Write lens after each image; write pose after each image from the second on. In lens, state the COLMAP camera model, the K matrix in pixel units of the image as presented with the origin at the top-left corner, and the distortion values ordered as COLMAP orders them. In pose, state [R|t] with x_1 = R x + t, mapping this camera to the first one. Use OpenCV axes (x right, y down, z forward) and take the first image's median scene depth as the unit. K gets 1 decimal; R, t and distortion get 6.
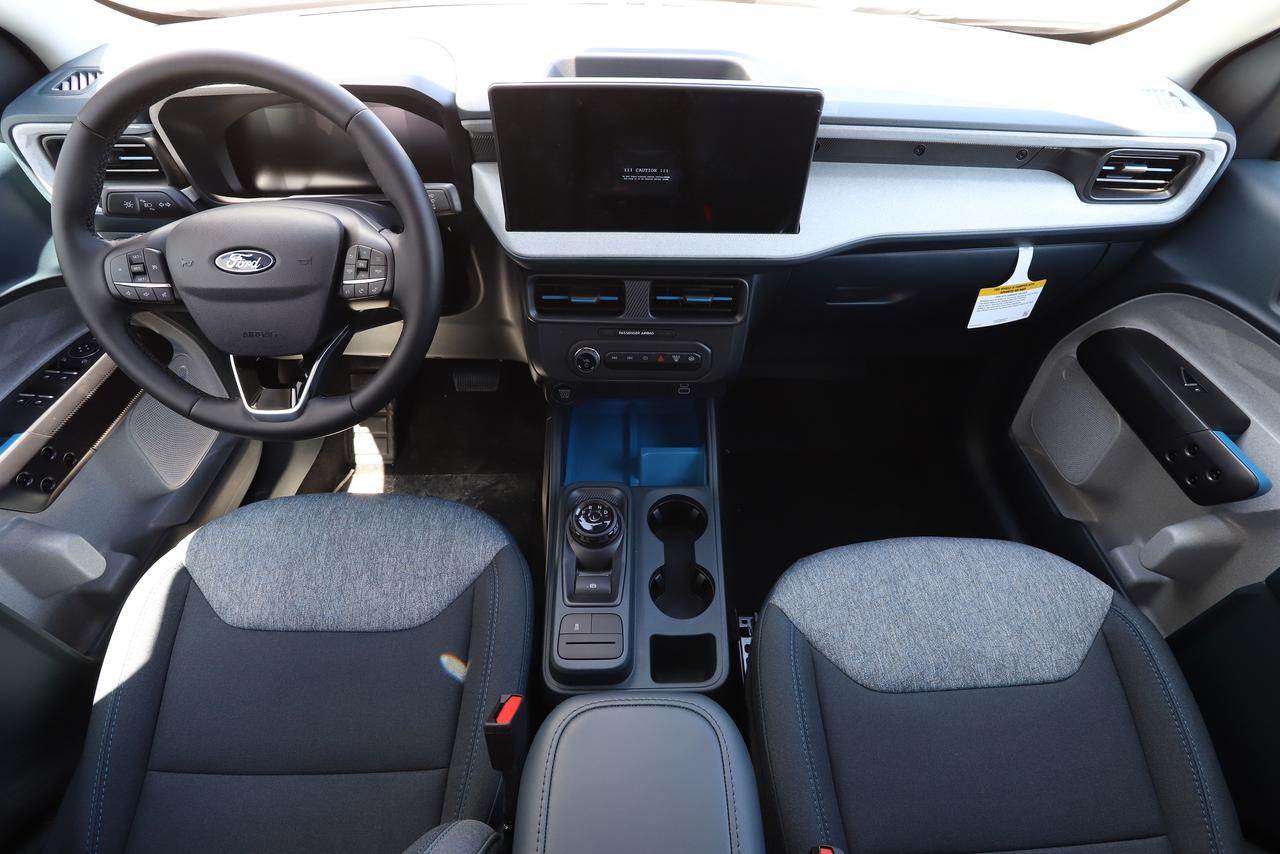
lens RADIAL K [[610.5, 0, 640.0], [0, 610.5, 427.0], [0, 0, 1]] dist [-0.019636, 0.000184]
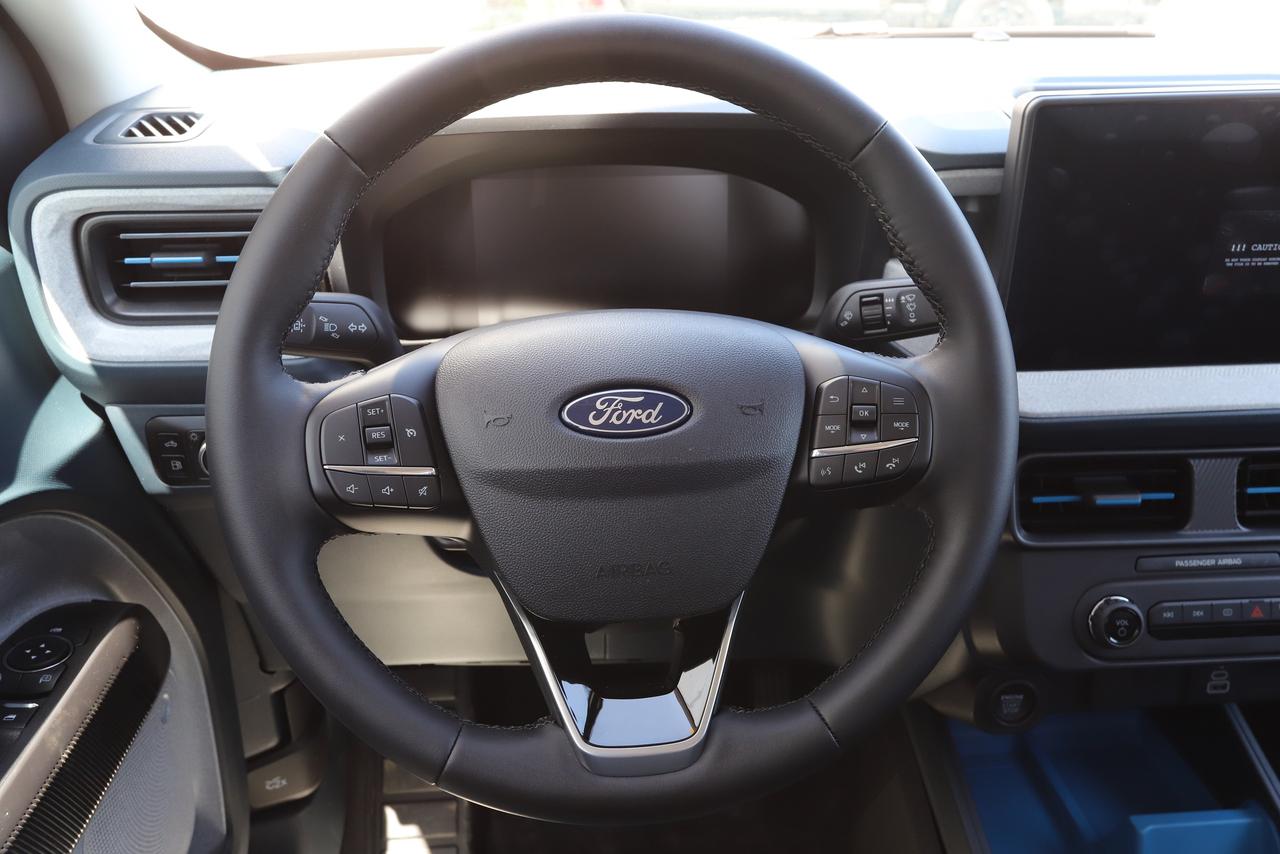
lens RADIAL K [[1018.8, 0, 640.0], [0, 1018.8, 427.0], [0, 0, 1]] dist [-0.004603, 0.002017]
pose [[0.995686, -0.035093, 0.085892, -0.599952], [0.063958, 0.930235, -0.361349, 0.017492], [-0.067218, 0.365283, 0.928466, 0.232731]]
